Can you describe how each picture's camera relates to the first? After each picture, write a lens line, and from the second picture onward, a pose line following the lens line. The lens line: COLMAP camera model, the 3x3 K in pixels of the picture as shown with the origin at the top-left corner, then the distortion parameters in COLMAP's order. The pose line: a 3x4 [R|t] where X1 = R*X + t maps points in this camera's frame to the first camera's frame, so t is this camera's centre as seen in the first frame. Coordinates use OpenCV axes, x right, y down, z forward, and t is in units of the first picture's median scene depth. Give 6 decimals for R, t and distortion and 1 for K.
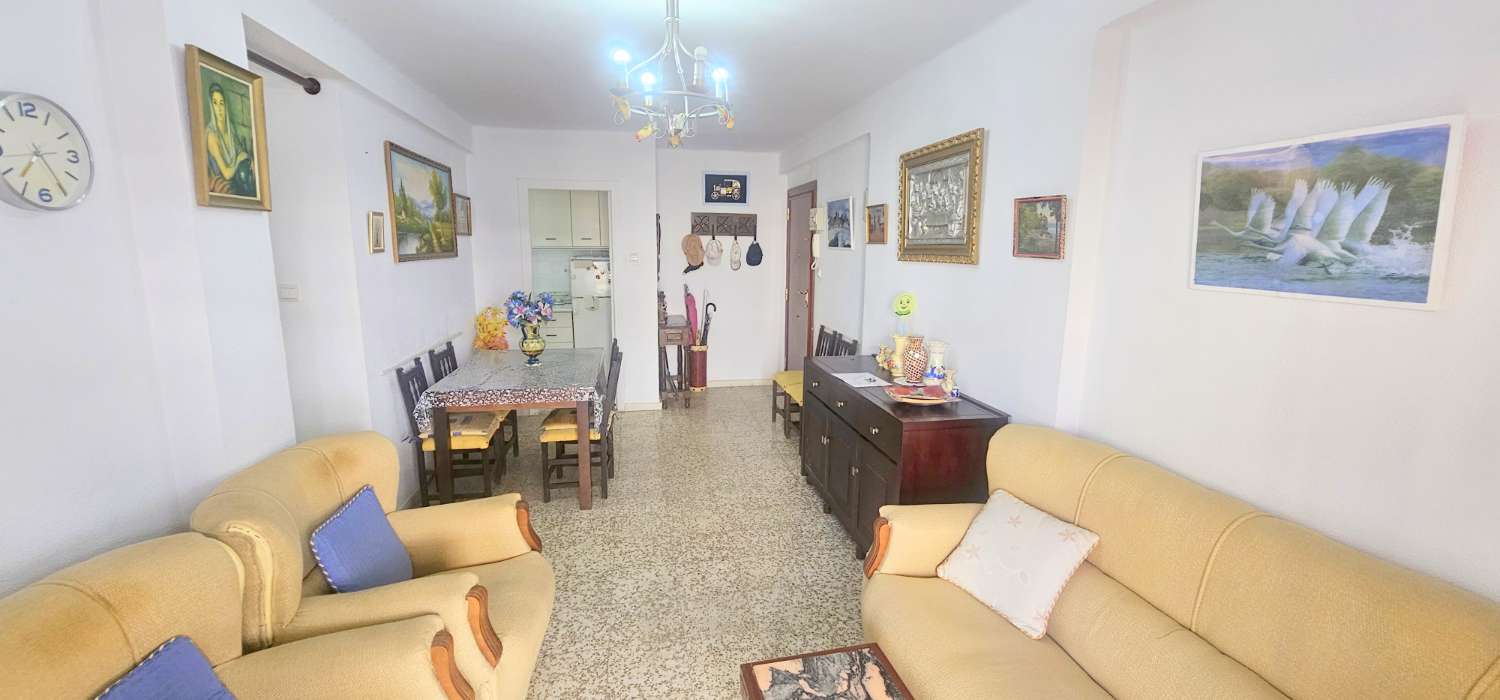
lens RADIAL K [[605.2, 0, 750.0], [0, 605.2, 350.0], [0, 0, 1]] dist [-0.000953, -0.000102]
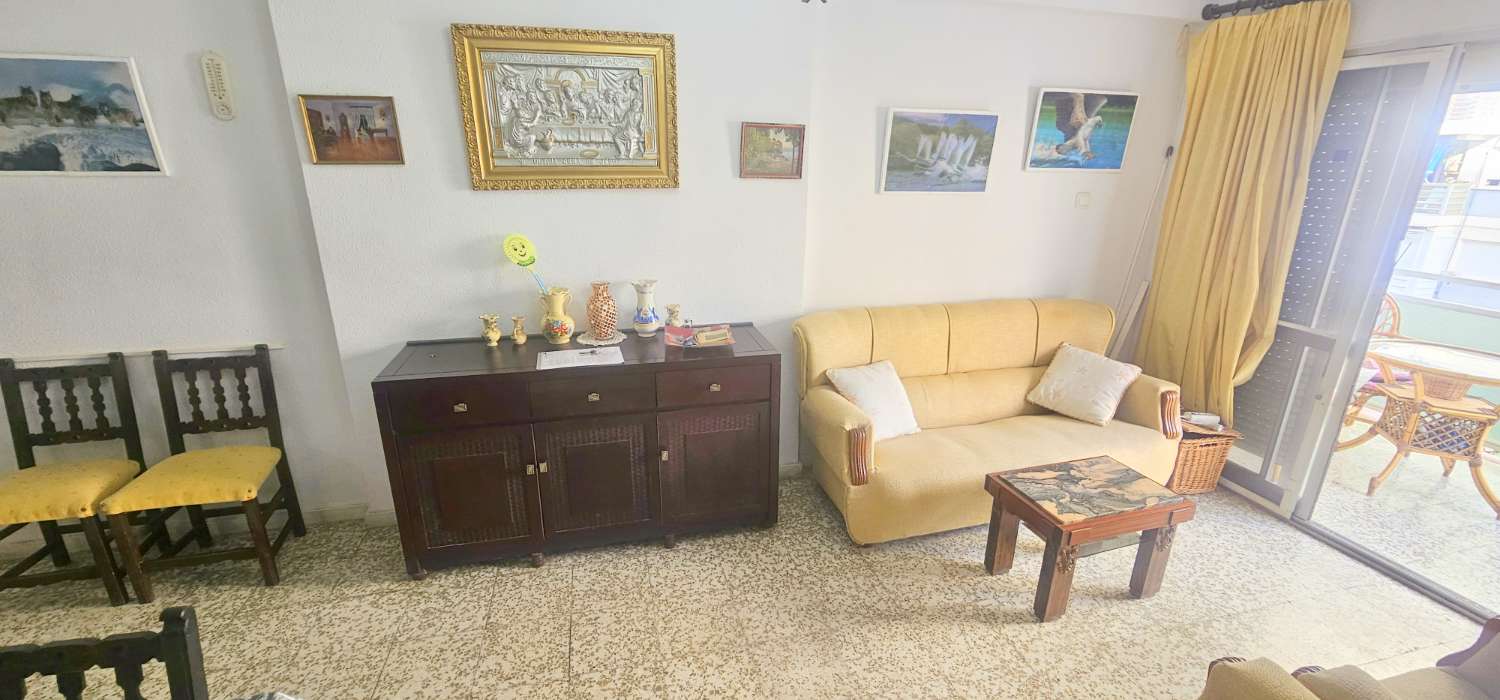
lens RADIAL K [[615.3, 0, 754.2], [0, 615.3, 354.5], [0, 0, 1]] dist [-0.001639, -0.000615]
pose [[-0.052586, -0.315392, 0.947504, -0.553113], [0.163399, 0.933311, 0.319736, -0.165175], [-0.985158, 0.171634, 0.002456, 0.818924]]
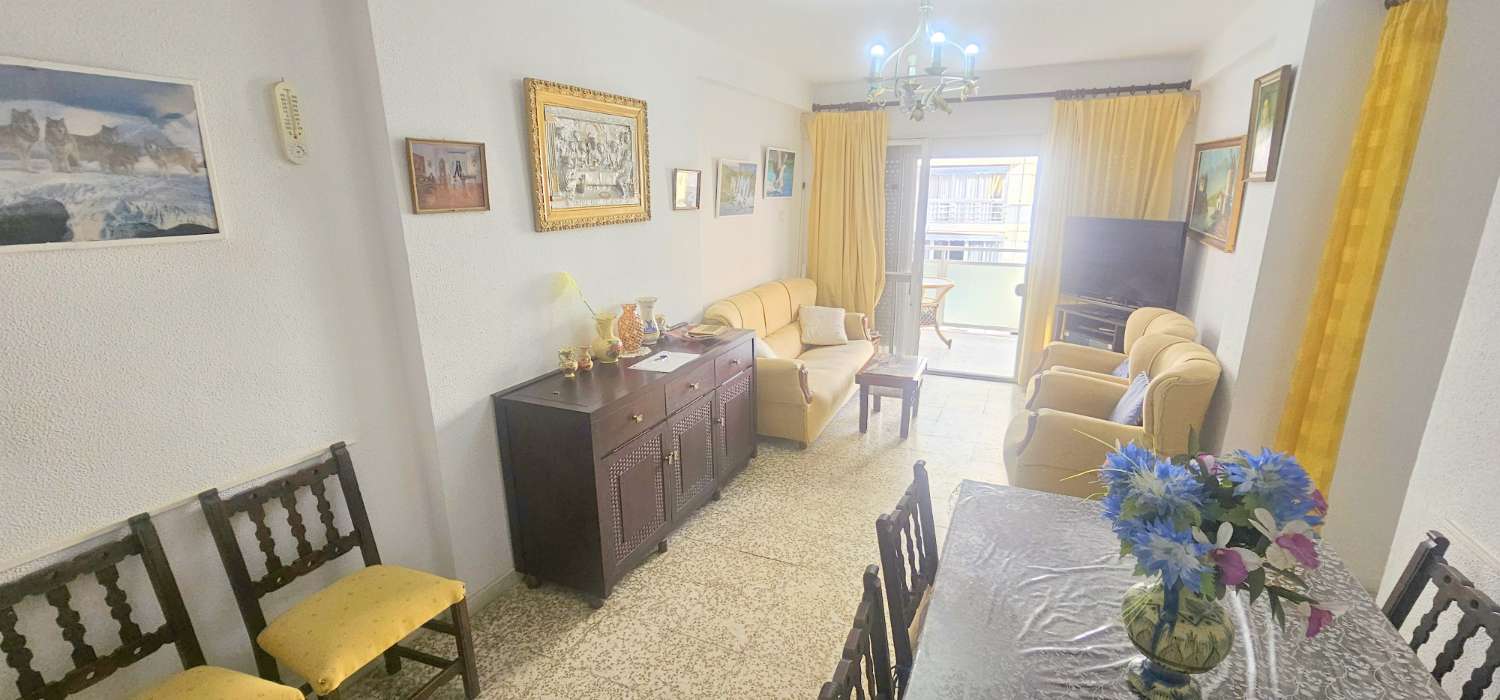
lens RADIAL K [[624.2, 0, 748.6], [0, 624.2, 354.6], [0, 0, 1]] dist [-0.001083, 0.000130]
pose [[-0.809846, -0.154602, 0.565904, -0.446284], [0.102413, 0.912578, 0.395871, -0.321336], [-0.577634, 0.378550, -0.723214, 1.645649]]
